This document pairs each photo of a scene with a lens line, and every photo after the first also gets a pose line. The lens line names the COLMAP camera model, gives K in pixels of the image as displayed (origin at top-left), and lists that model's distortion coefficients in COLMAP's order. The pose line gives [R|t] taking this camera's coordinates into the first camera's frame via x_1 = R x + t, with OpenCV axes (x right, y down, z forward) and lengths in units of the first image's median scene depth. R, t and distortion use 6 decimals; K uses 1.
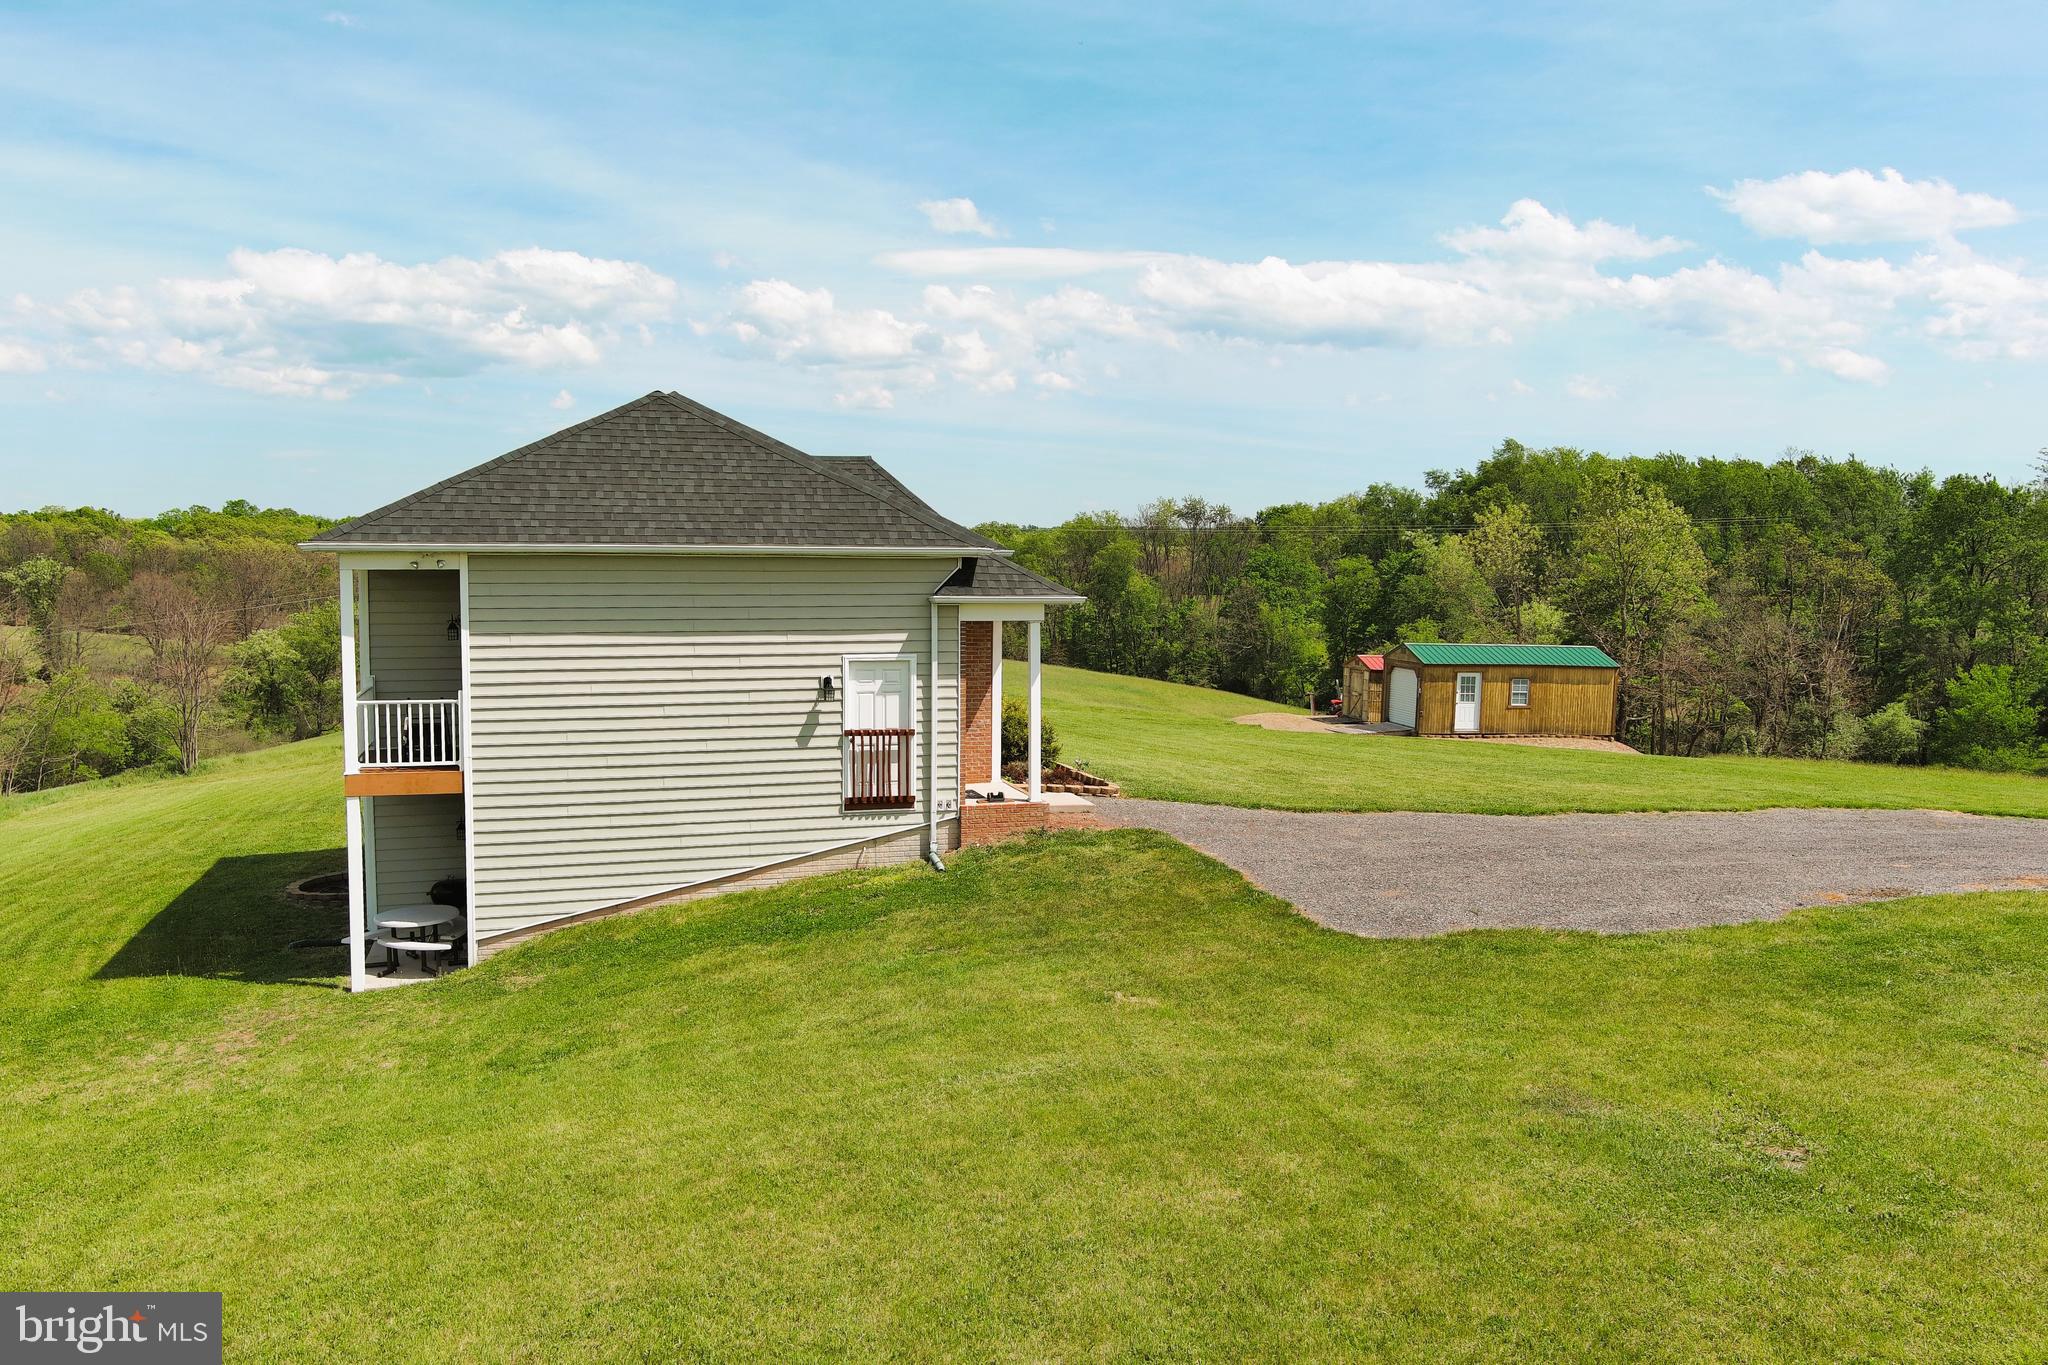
lens RADIAL K [[1586.1, 0, 1020.2], [0, 1586.1, 691.6], [0, 0, 1]] dist [0.050974, -0.070940]
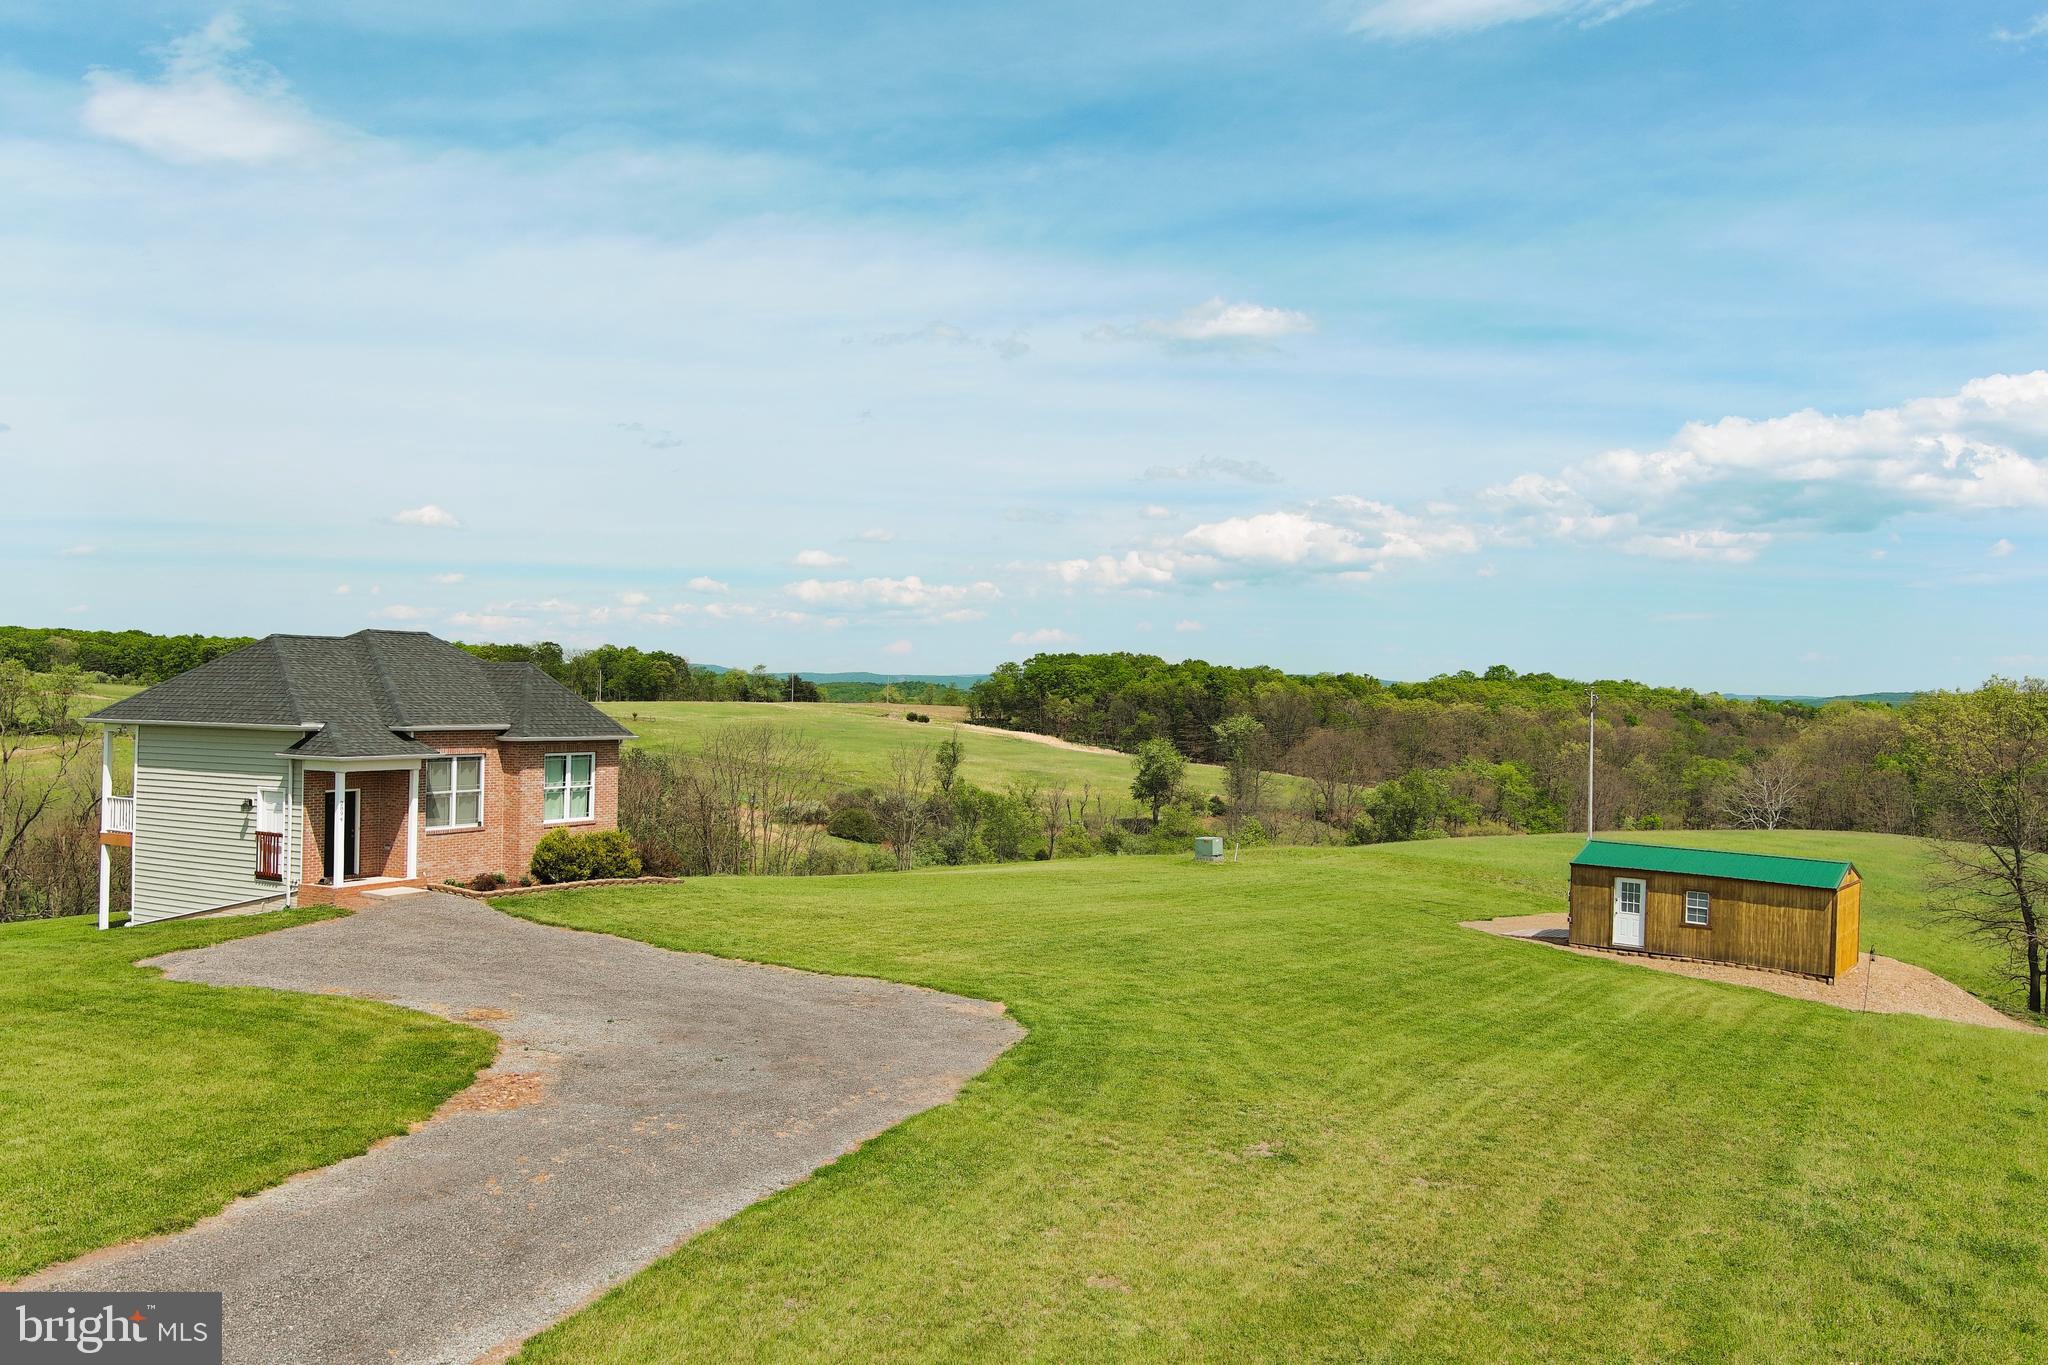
lens RADIAL K [[1586.1, 0, 1020.2], [0, 1586.1, 691.6], [0, 0, 1]] dist [0.050974, -0.070940]
pose [[0.686139, 0.003804, -0.727460, 1.662278], [-0.076751, 0.994784, -0.067190, -0.070573], [0.723410, 0.101934, 0.682852, 0.400689]]
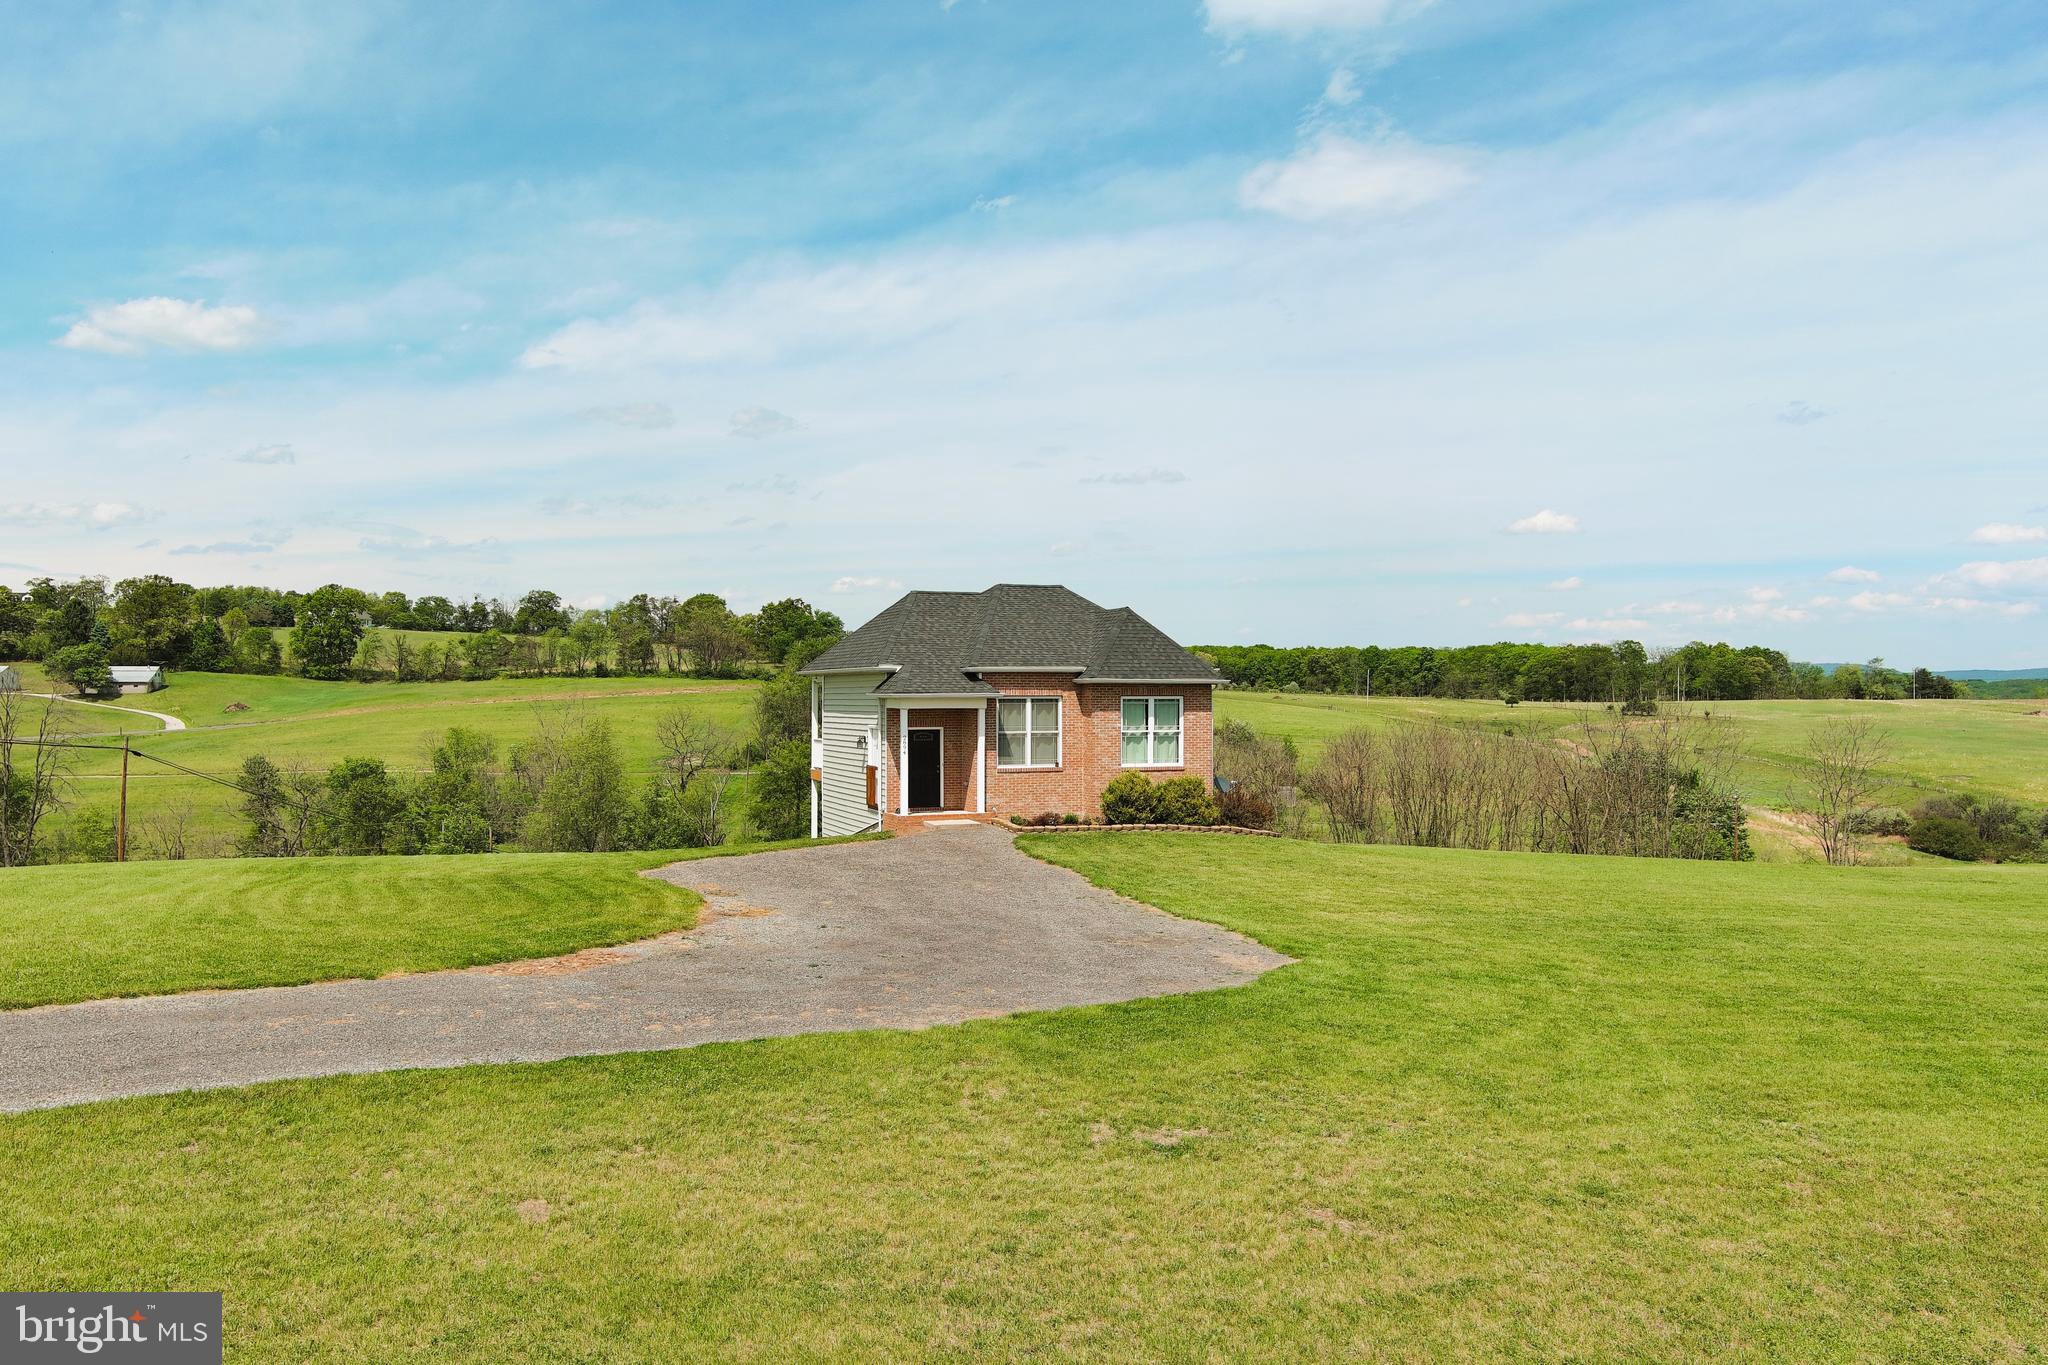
lens RADIAL K [[1586.1, 0, 1020.2], [0, 1586.1, 691.6], [0, 0, 1]] dist [0.050974, -0.070940]
pose [[0.081550, -0.006412, -0.996649, 1.748685], [-0.087508, 0.996071, -0.013569, -0.051361], [0.992820, 0.088321, 0.080668, 1.001582]]
